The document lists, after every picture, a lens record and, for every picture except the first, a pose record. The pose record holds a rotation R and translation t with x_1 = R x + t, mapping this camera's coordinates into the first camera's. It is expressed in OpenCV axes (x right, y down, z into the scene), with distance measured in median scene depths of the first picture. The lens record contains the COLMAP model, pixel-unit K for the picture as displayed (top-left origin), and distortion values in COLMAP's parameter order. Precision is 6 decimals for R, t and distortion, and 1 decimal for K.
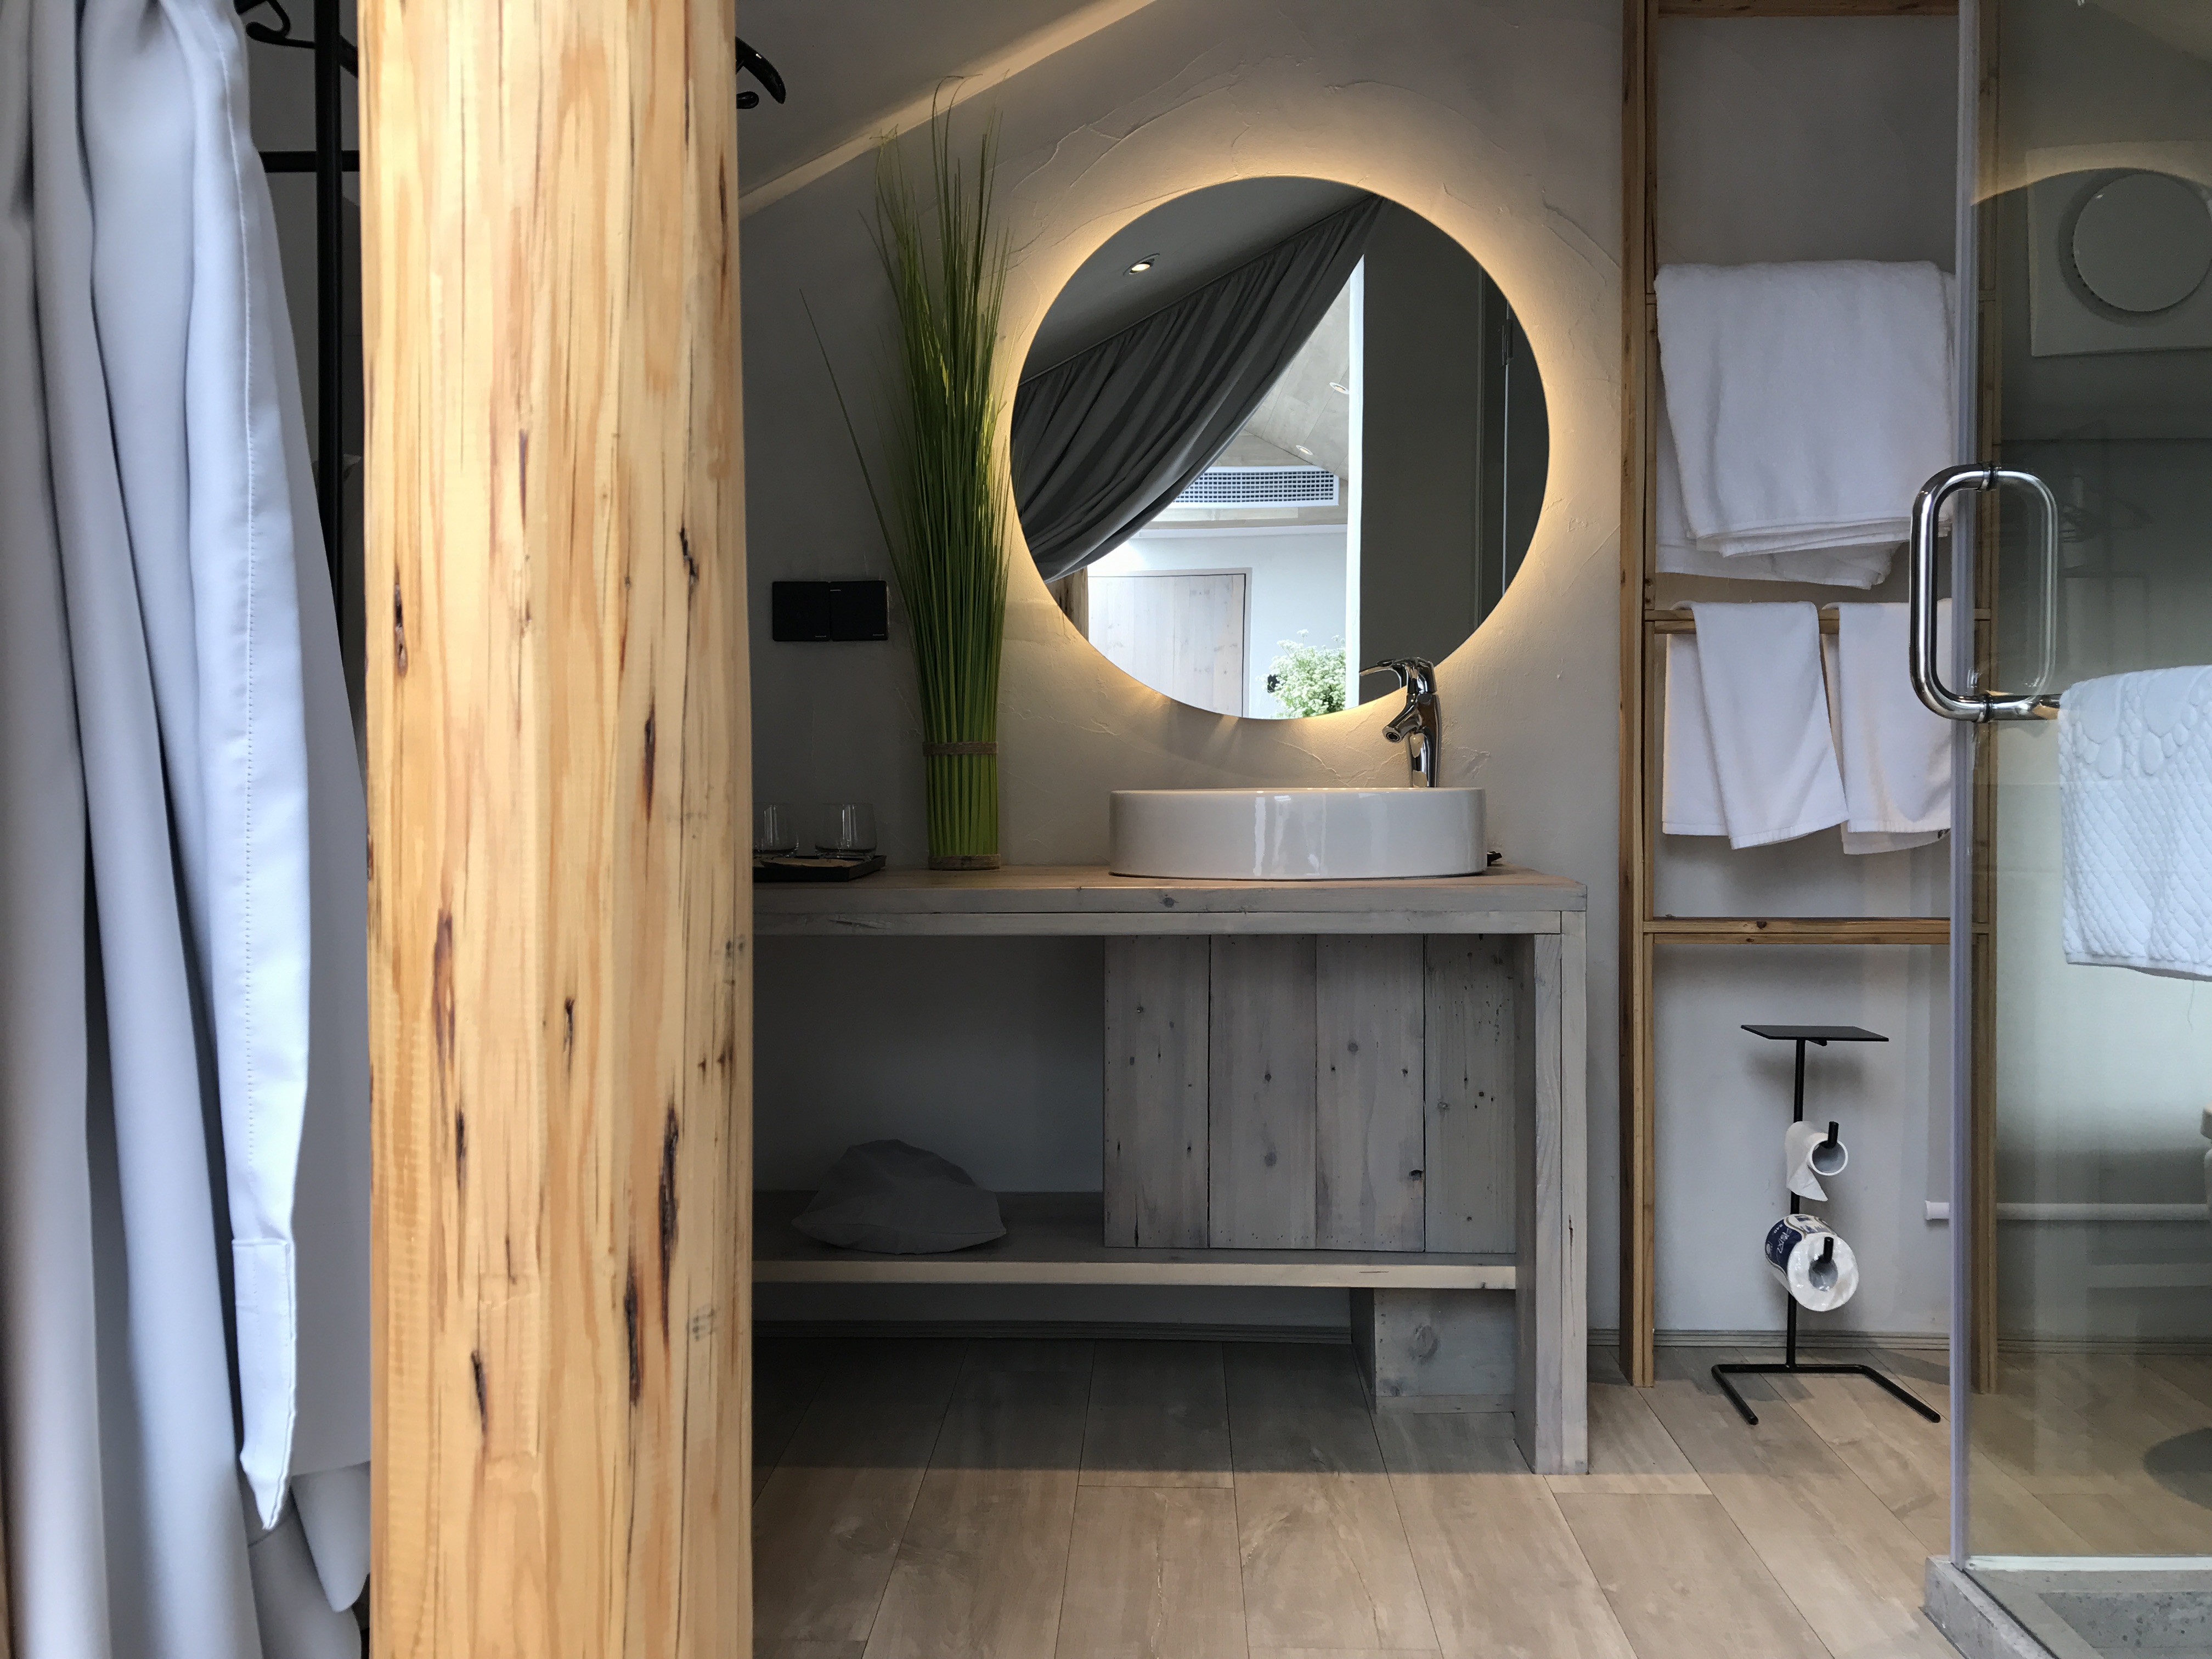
lens RADIAL K [[1768.9, 0, 1106.0], [0, 1768.9, 829.5], [0, 0, 1]] dist [-0.031324, 0.017454]
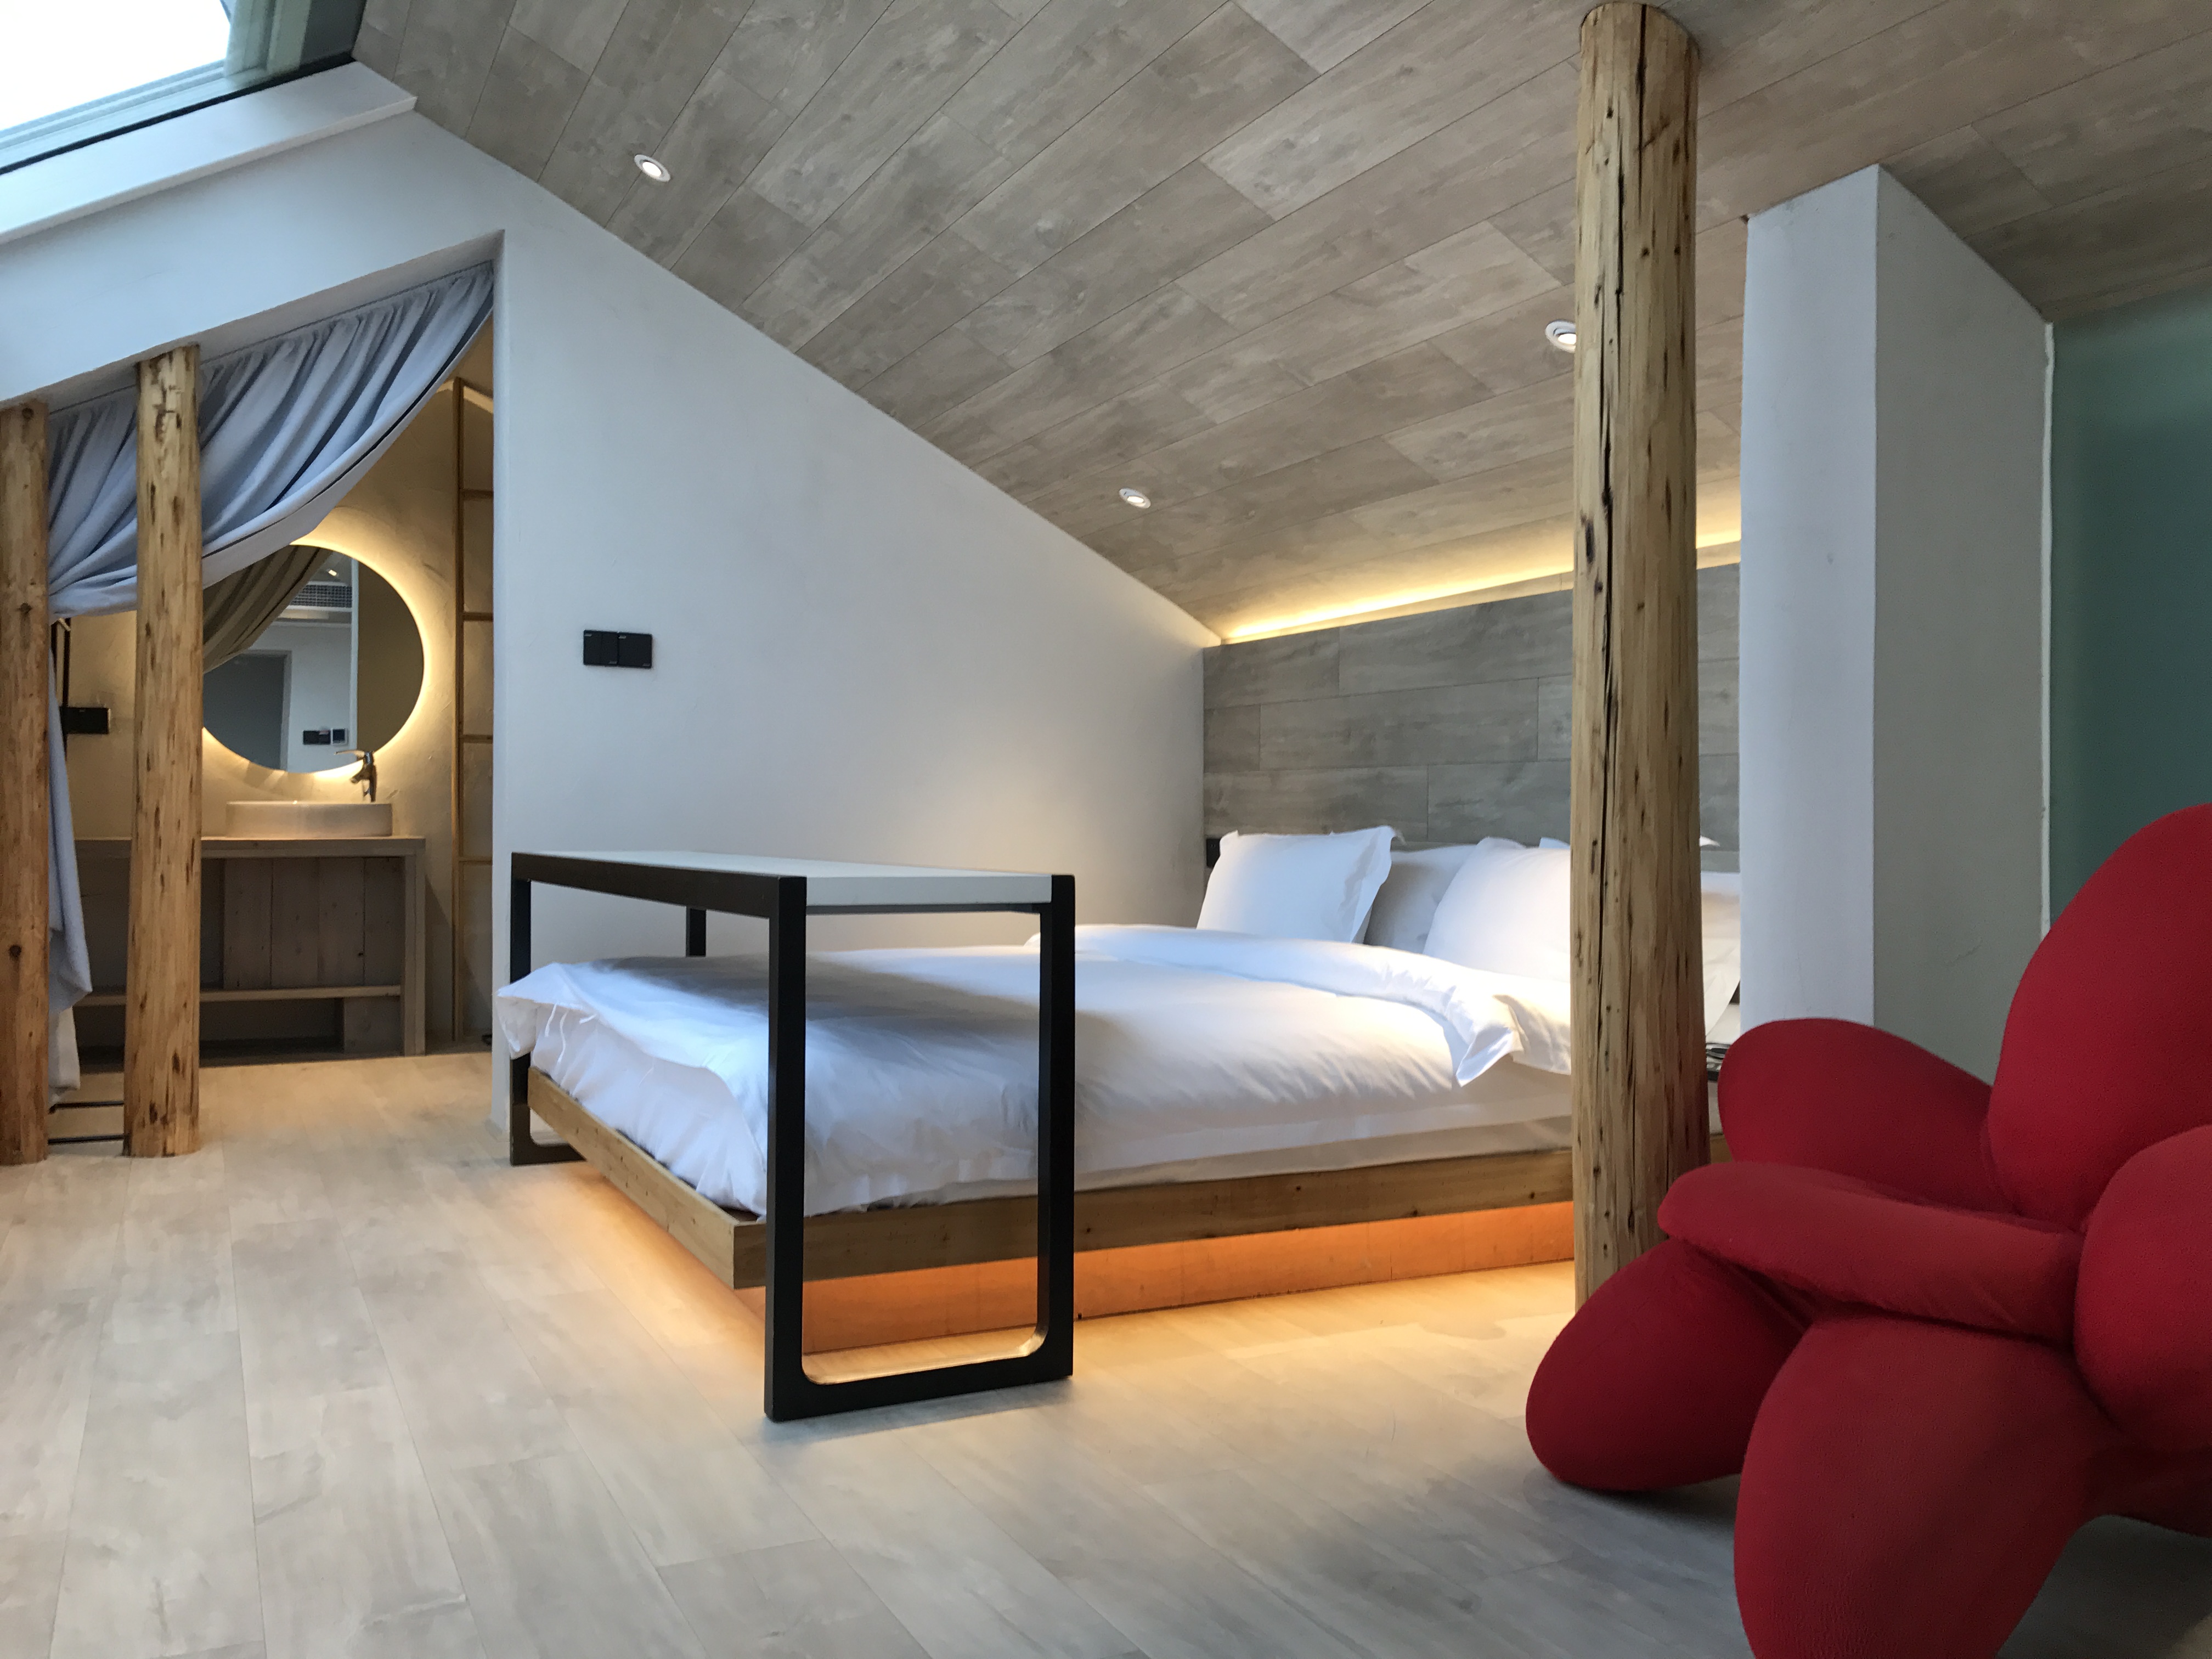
lens RADIAL K [[1768.9, 0, 1106.0], [0, 1768.9, 829.5], [0, 0, 1]] dist [-0.031324, 0.017454]
pose [[0.867302, 0.015450, 0.497543, -0.155963], [-0.002047, 0.999620, -0.027473, 0.083556], [-0.497778, 0.022808, 0.867004, -1.726691]]
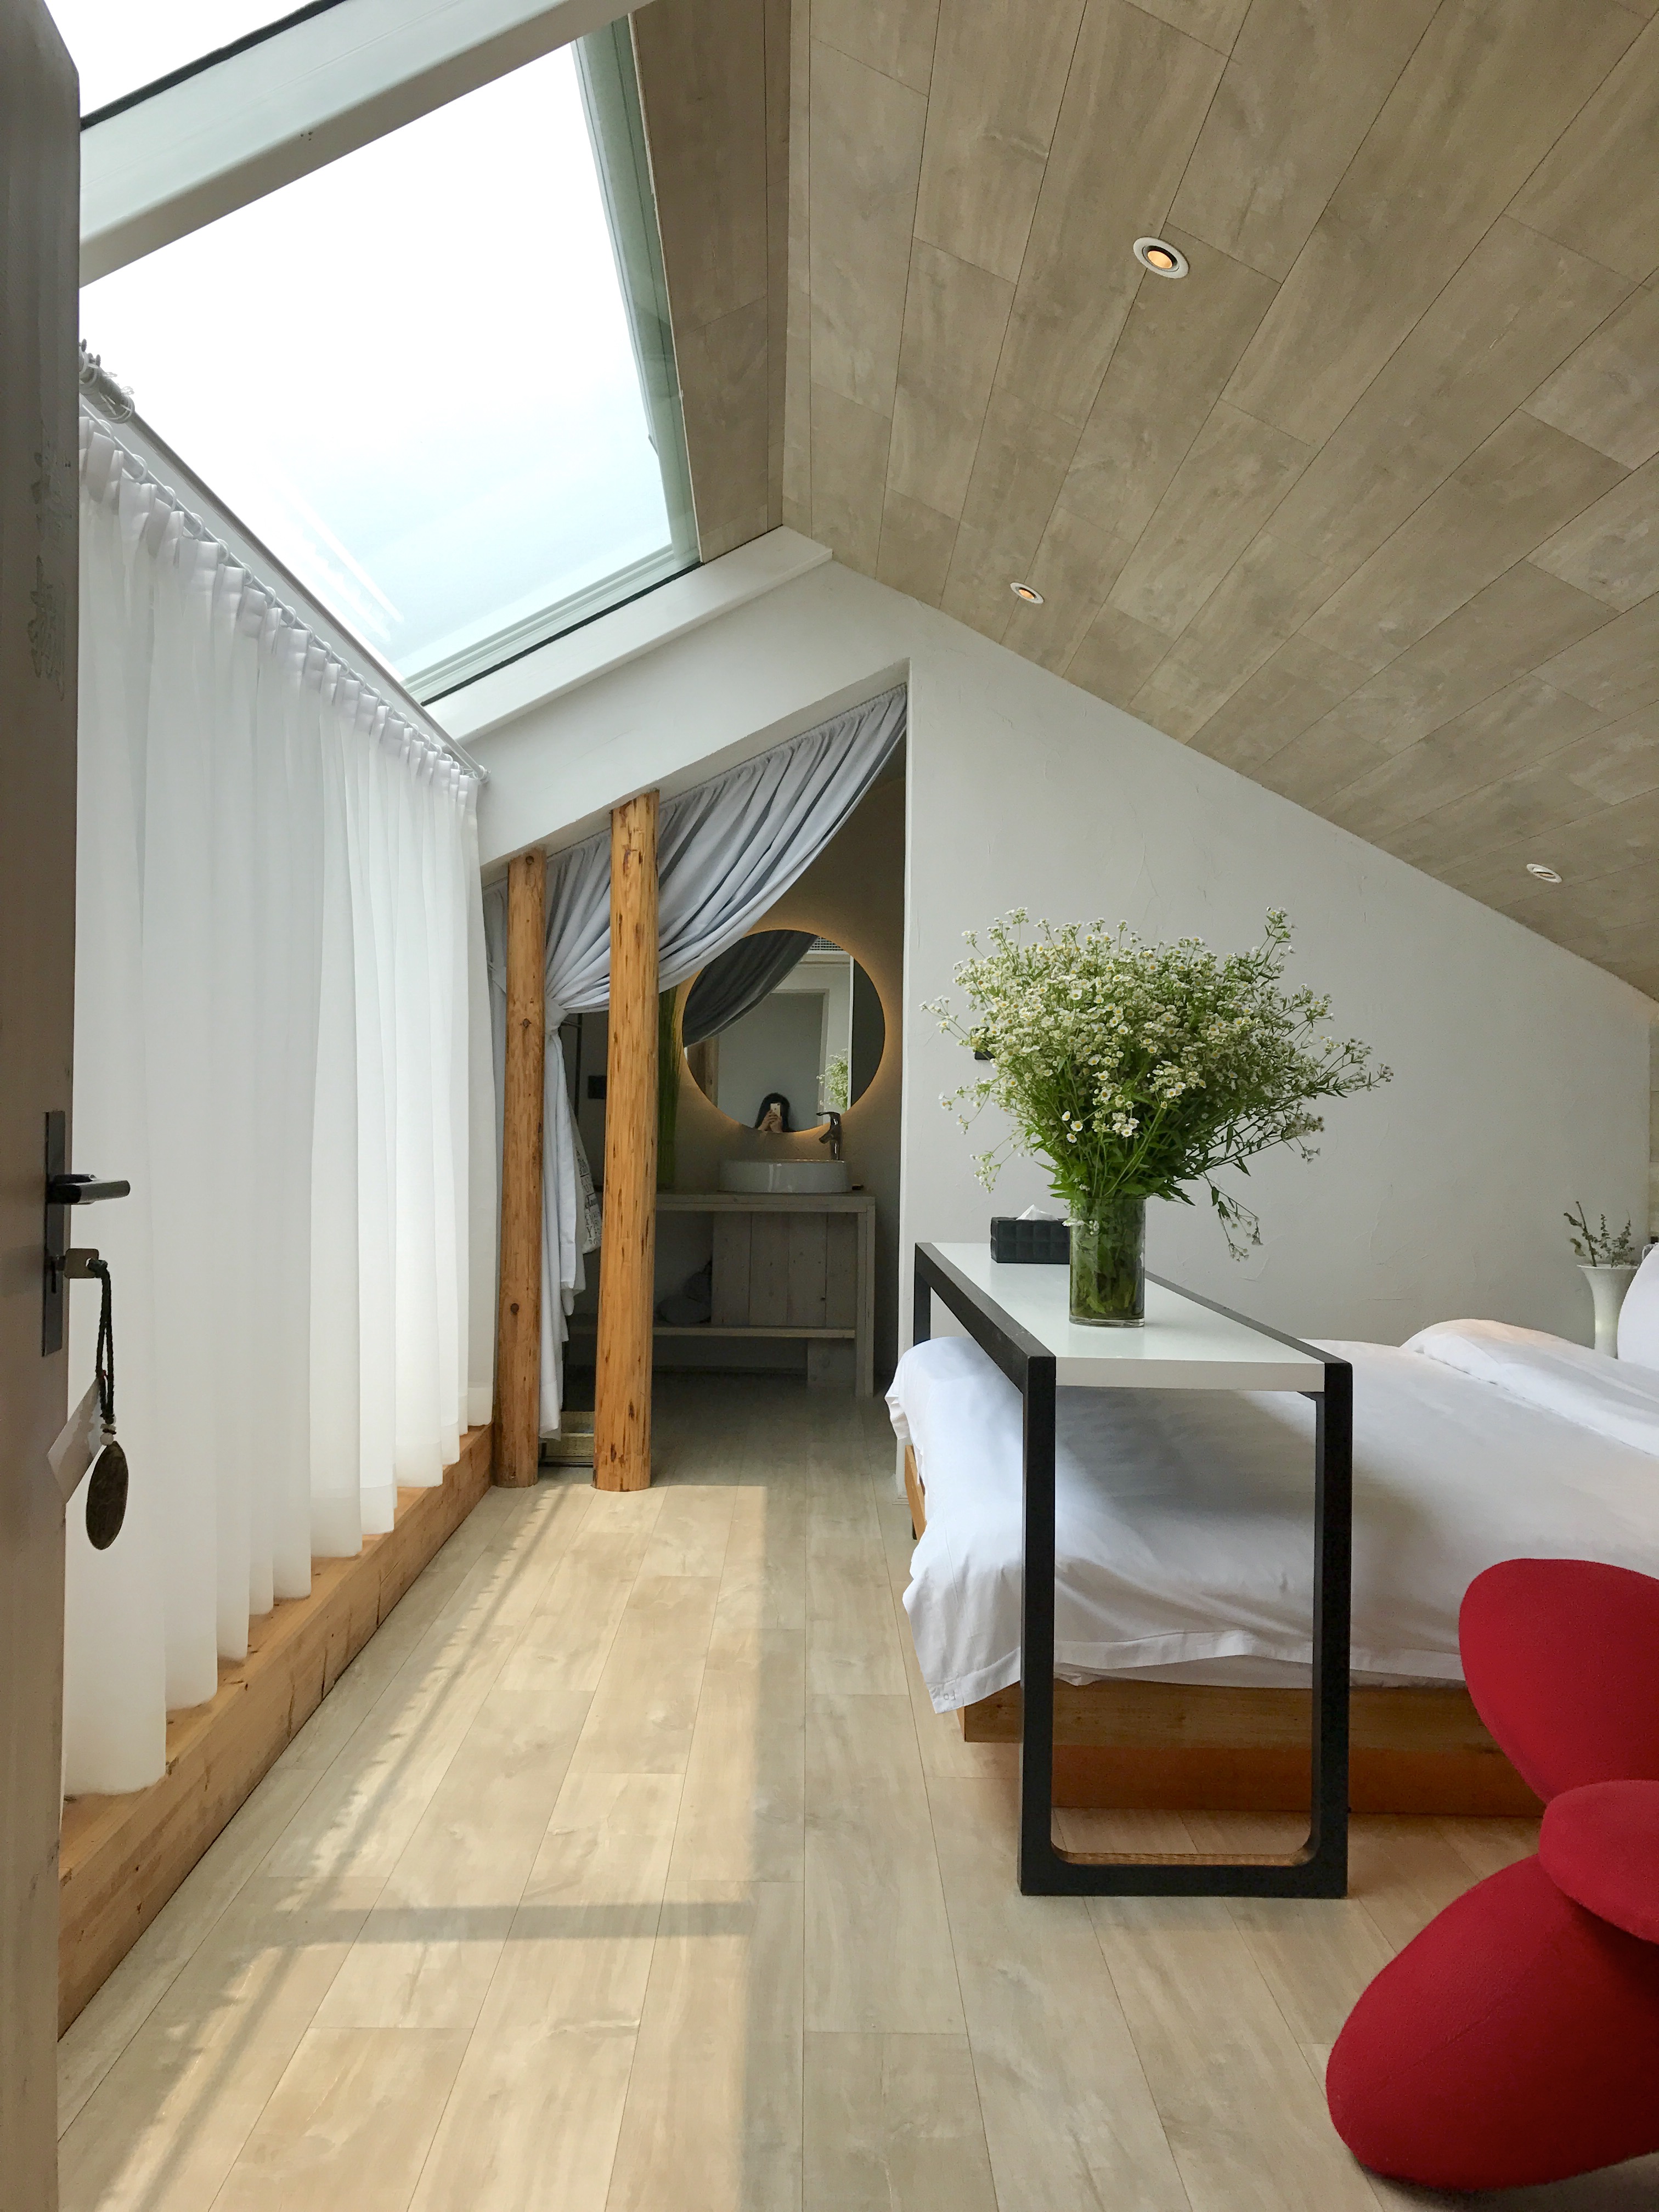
lens RADIAL K [[1758.3, 0, 829.5], [0, 1758.3, 1106.0], [0, 0, 1]] dist [-0.011901, -0.006353]
pose [[0.998279, 0.027360, 0.051867, 0.033764], [-0.026154, 0.999375, -0.023791, -0.044261], [-0.052485, 0.022393, 0.998371, -1.801567]]
